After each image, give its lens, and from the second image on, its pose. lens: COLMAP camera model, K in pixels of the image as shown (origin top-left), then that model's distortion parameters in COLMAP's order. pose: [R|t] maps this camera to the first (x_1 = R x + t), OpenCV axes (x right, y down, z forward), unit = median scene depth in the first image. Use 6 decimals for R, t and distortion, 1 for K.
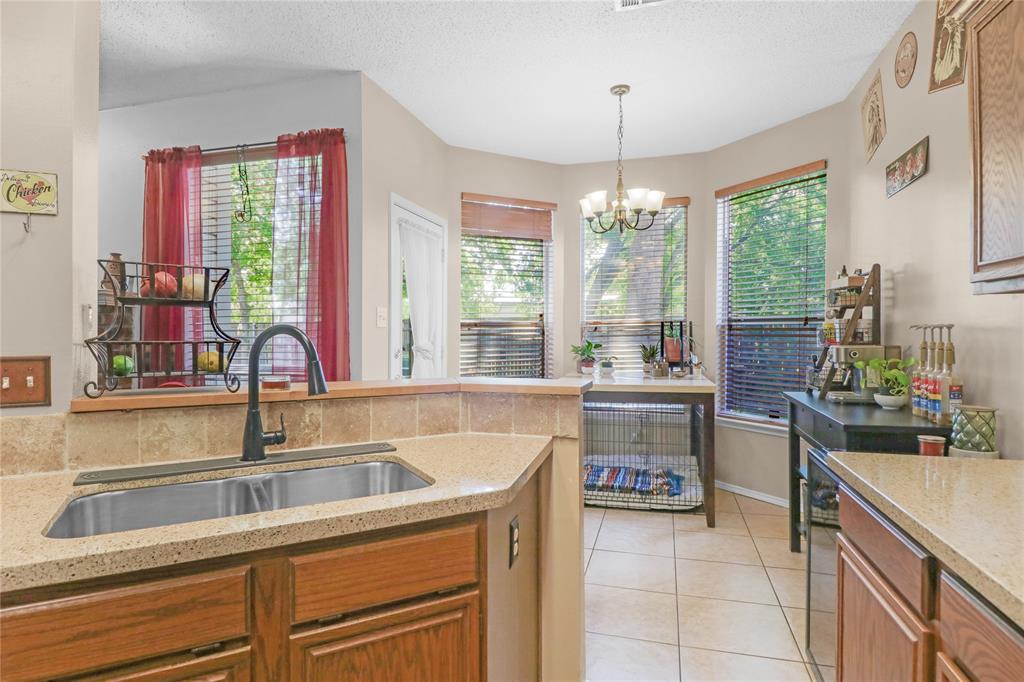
lens RADIAL K [[565.8, 0, 496.1], [0, 565.8, 337.2], [0, 0, 1]] dist [-0.000014, -0.003210]
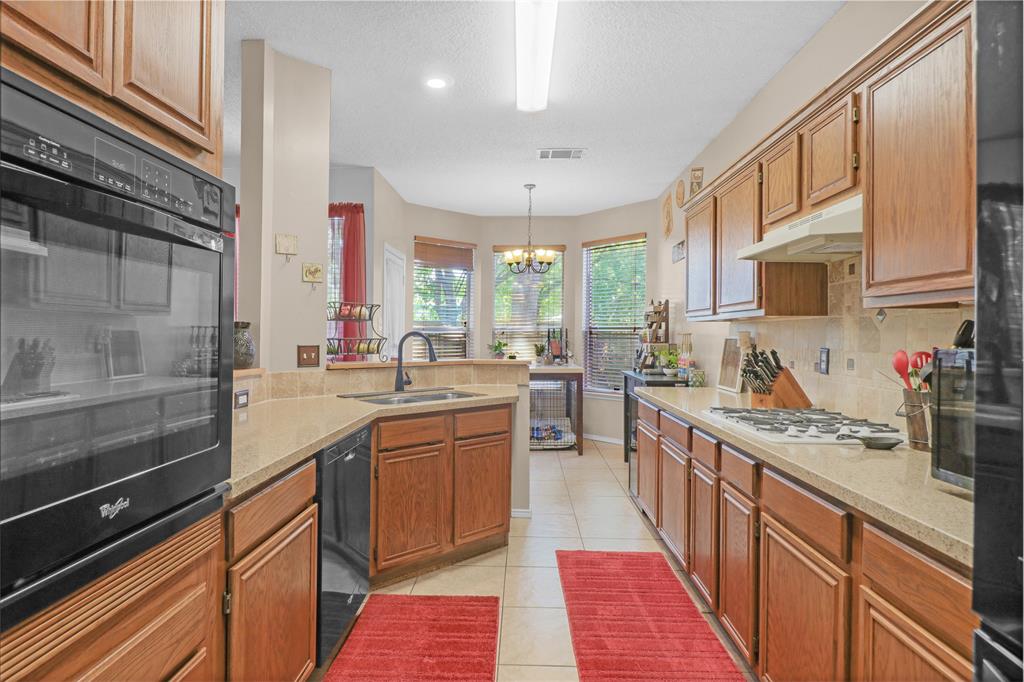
lens RADIAL K [[565.8, 0, 496.1], [0, 565.8, 337.2], [0, 0, 1]] dist [-0.000014, -0.003210]
pose [[0.971546, 0.006531, 0.236762, -0.279217], [-0.005609, 0.999974, -0.004567, 0.004692], [-0.236786, 0.003109, 0.971557, -0.602711]]
